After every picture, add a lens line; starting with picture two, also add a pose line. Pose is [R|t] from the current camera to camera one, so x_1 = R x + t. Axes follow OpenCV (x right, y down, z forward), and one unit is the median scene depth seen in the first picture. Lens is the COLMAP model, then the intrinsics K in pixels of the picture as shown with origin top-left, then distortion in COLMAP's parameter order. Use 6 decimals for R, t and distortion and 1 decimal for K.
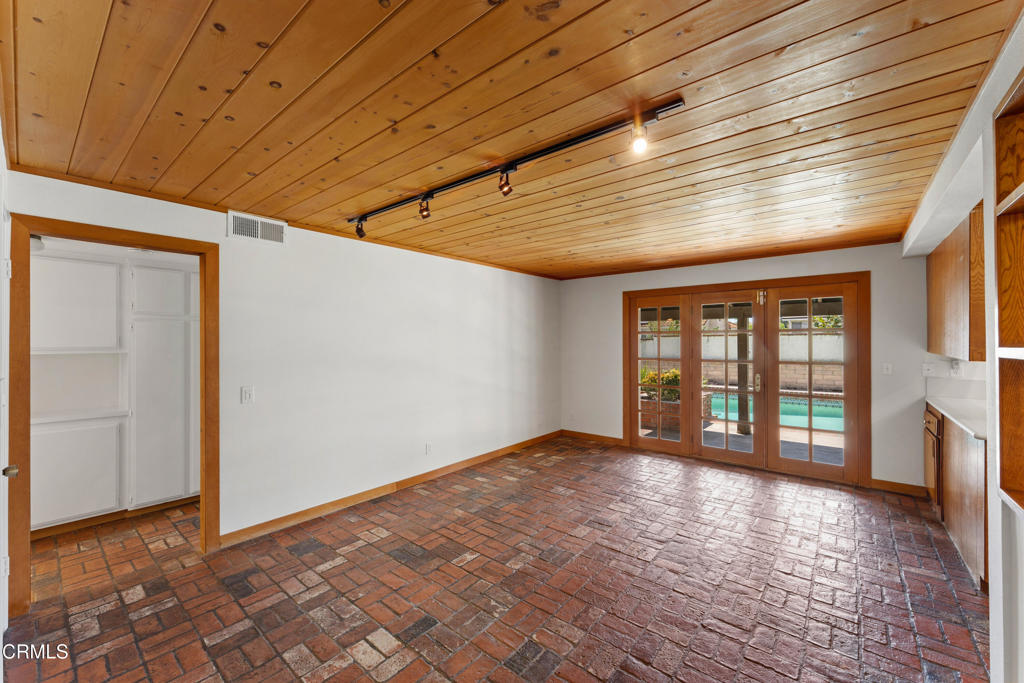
lens RADIAL K [[405.6, 0, 529.6], [0, 405.6, 341.6], [0, 0, 1]] dist [-0.001550, -0.000149]
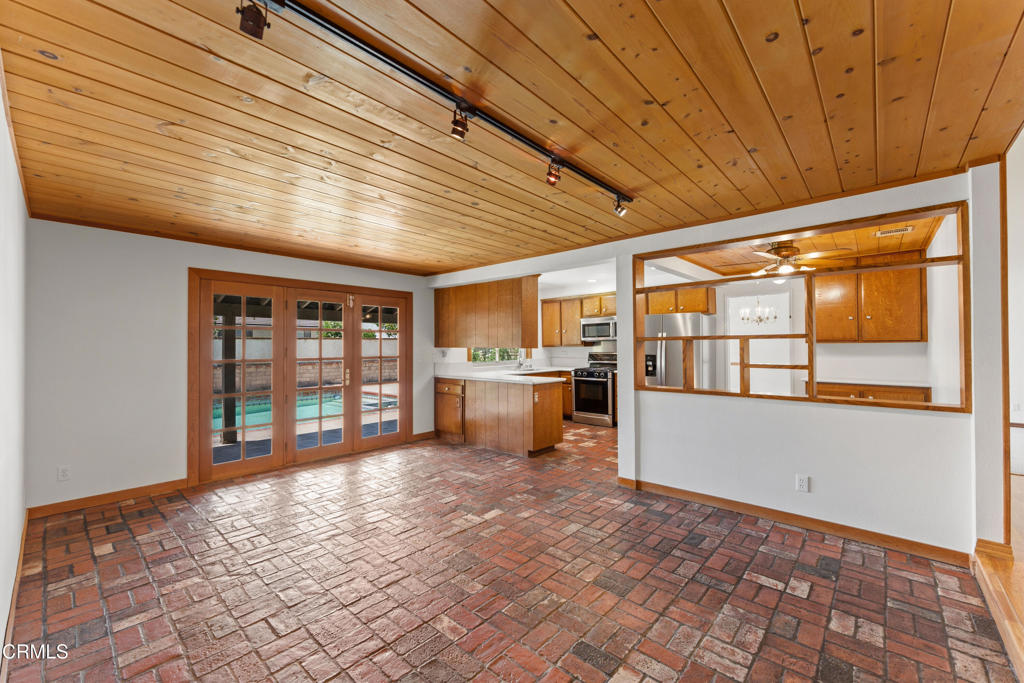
lens RADIAL K [[405.6, 0, 494.2], [0, 405.6, 341.9], [0, 0, 1]] dist [-0.001550, -0.000149]
pose [[0.092764, 0.012716, 0.995607, -0.490992], [0.005534, 0.999896, -0.013286, 0.021173], [-0.995673, 0.006742, 0.092684, 0.476859]]
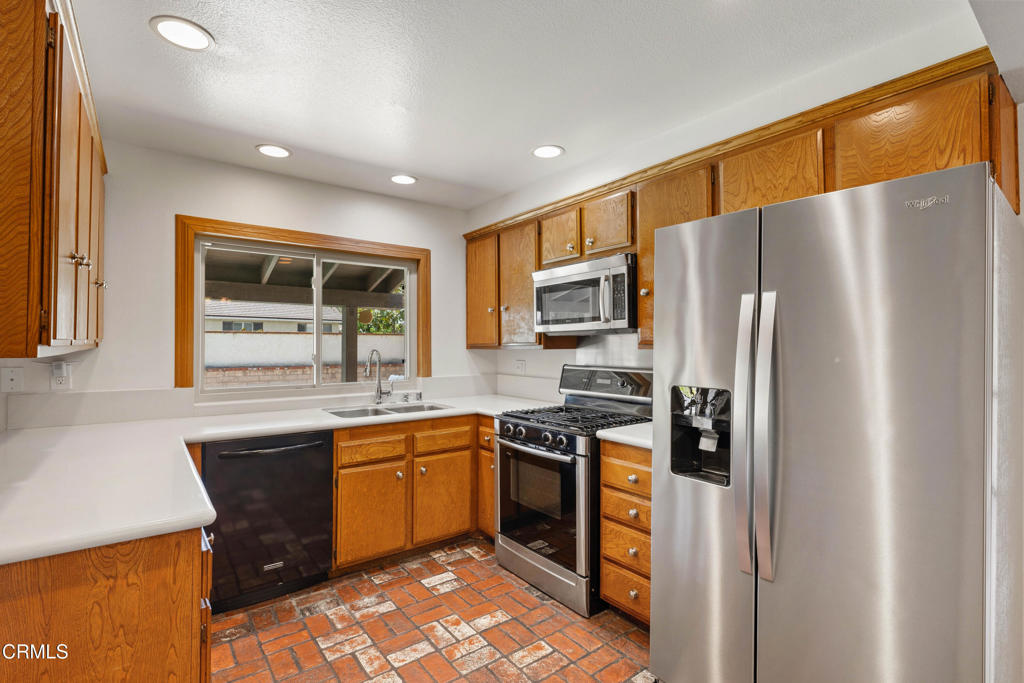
lens RADIAL K [[461.5, 0, 514.9], [0, 461.5, 340.5], [0, 0, 1]] dist [-0.010165, 0.000809]
pose [[0.251061, 0.013686, 0.967875, 0.440772], [-0.005852, 0.999903, -0.012621, 0.016416], [-0.967954, -0.002495, 0.251117, 0.160061]]
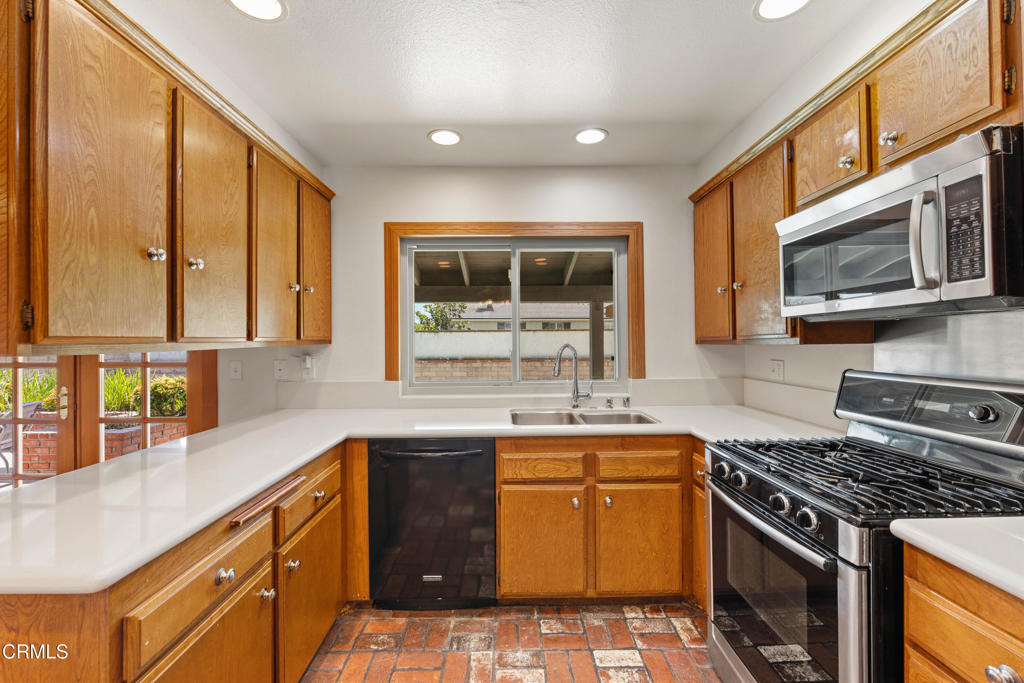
lens RADIAL K [[428.3, 0, 507.0], [0, 428.3, 341.1], [0, 0, 1]] dist [-0.003353, -0.000228]
pose [[0.779189, -0.001772, 0.626786, 0.644393], [0.001645, 0.999998, 0.000782, 0.016633], [-0.626787, 0.000422, 0.779191, 0.153839]]
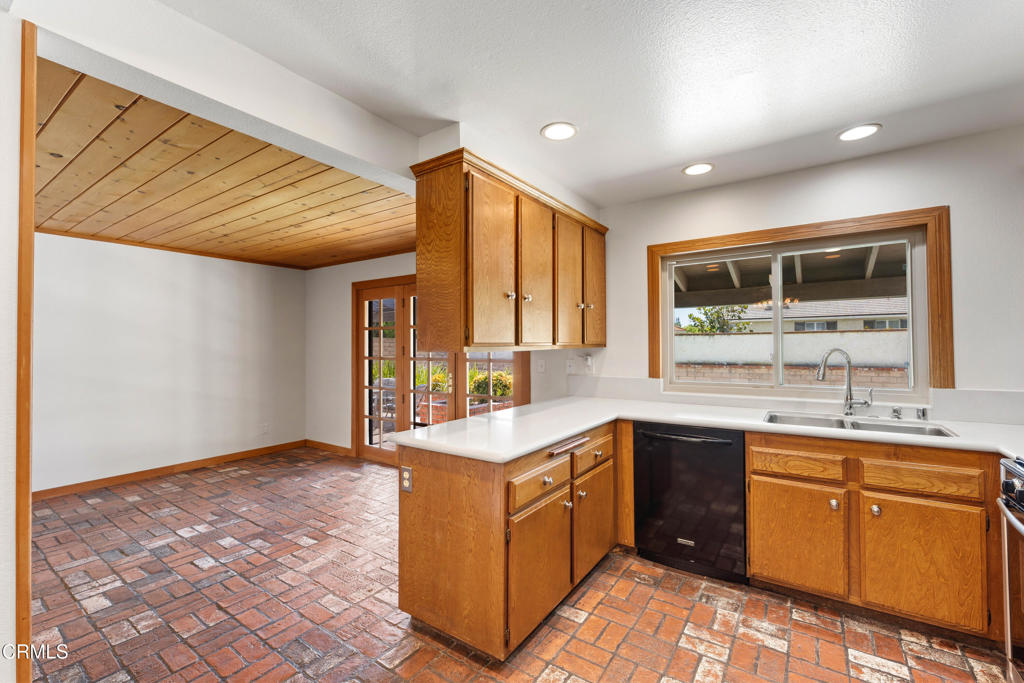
lens RADIAL K [[428.3, 0, 516.9], [0, 428.3, 341.5], [0, 0, 1]] dist [-0.003353, -0.000228]
pose [[0.996708, -0.002400, 0.081039, 0.610817], [0.003034, 0.999966, -0.007701, 0.016017], [-0.081018, 0.007921, 0.996681, 0.037098]]
